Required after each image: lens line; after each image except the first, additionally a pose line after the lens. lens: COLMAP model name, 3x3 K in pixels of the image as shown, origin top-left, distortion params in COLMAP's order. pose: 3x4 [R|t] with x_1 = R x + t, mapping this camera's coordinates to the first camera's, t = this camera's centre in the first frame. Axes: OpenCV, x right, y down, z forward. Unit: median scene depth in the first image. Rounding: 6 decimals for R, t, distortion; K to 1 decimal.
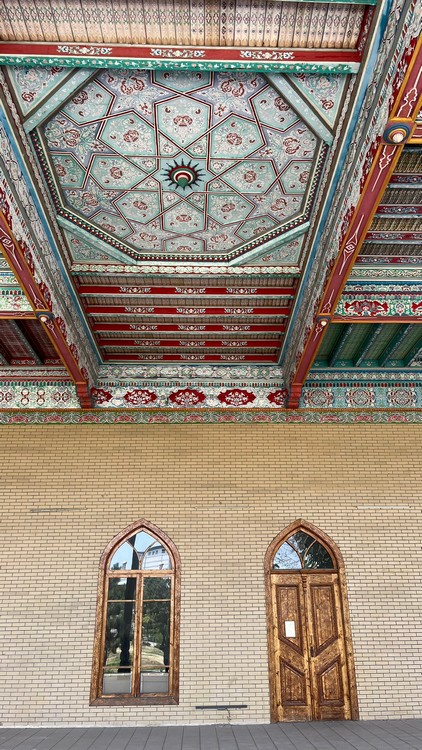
lens RADIAL K [[563.9, 0, 226.3], [0, 563.9, 371.2], [0, 0, 1]] dist [-0.000855, -0.006135]
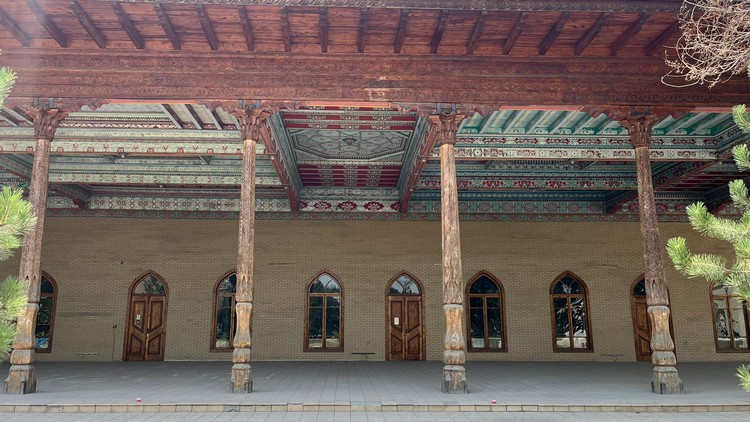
lens RADIAL K [[563.9, 0, 374.0], [0, 563.9, 210.8], [0, 0, 1]] dist [-0.000855, -0.006135]
pose [[0.999862, 0.016602, -0.000660, 0.021601], [-0.016114, 0.978577, 0.205252, -0.341640], [0.004053, -0.205213, 0.978709, -0.887495]]
